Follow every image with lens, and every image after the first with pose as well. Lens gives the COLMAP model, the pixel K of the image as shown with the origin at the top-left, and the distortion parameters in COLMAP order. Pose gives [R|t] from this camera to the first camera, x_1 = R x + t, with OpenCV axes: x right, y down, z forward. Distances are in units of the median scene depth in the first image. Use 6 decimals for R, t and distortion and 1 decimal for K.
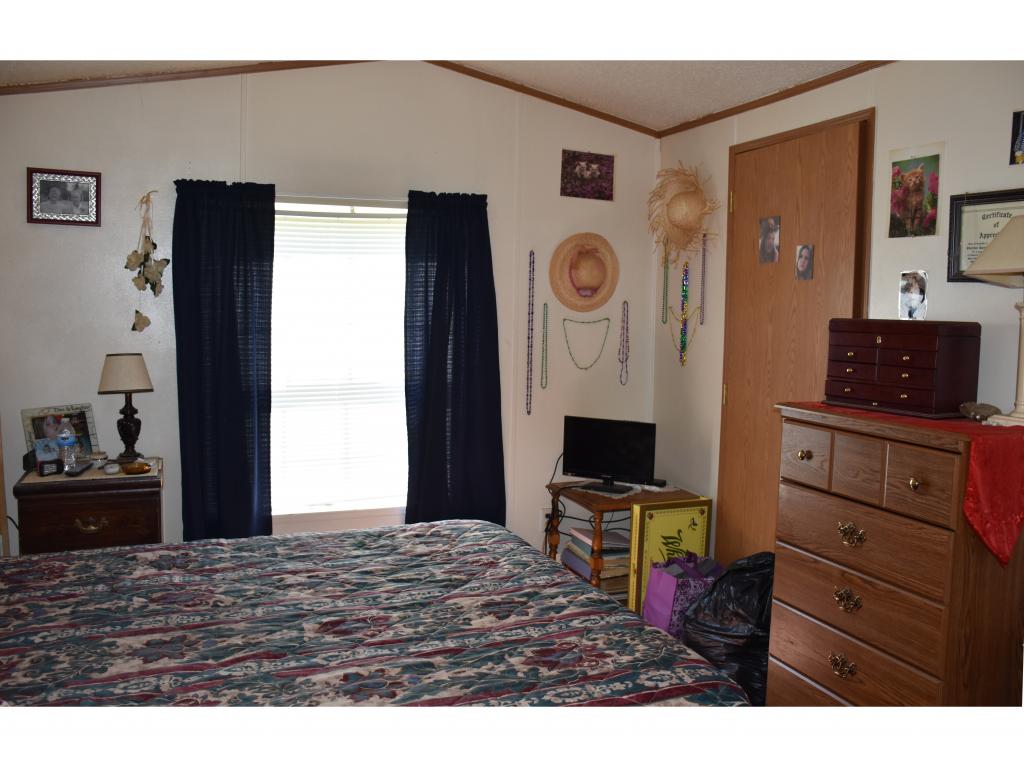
lens RADIAL K [[889.9, 0, 512.0], [0, 889.9, 383.5], [0, 0, 1]] dist [-0.193060, 0.258897]
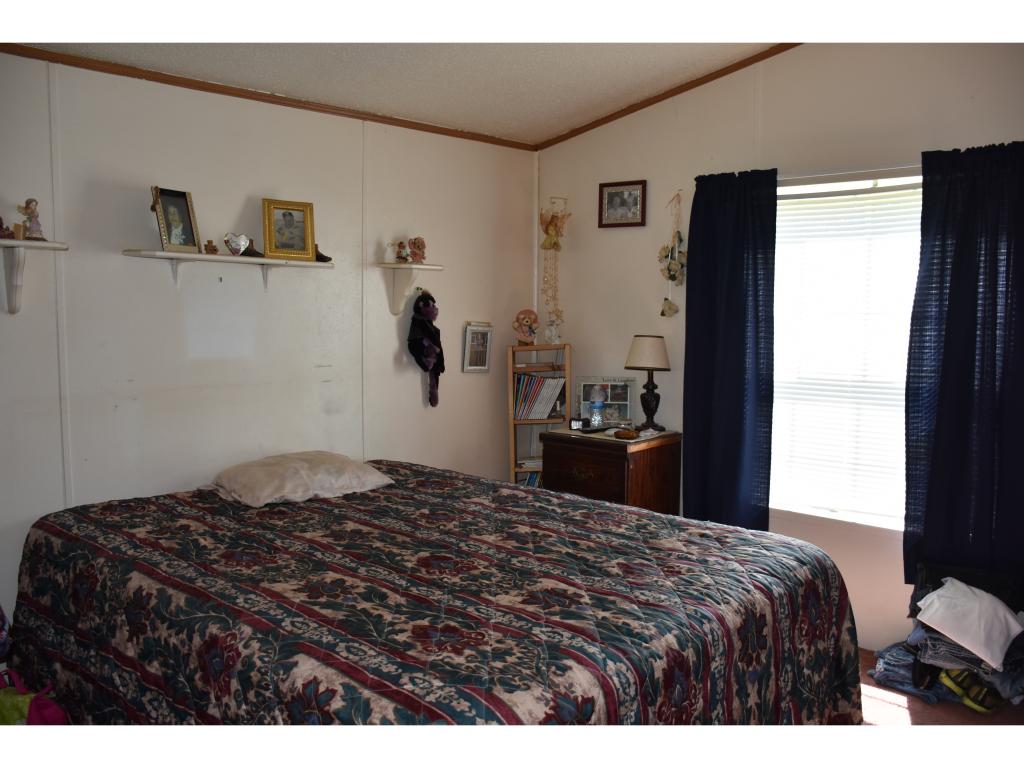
lens RADIAL K [[861.9, 0, 512.0], [0, 861.9, 384.0], [0, 0, 1]] dist [-0.154903, 0.234589]
pose [[0.405848, 0.075027, -0.910856, 0.521275], [-0.083672, 0.995490, 0.044716, -0.006620], [0.910102, 0.058065, 0.410295, 0.380394]]
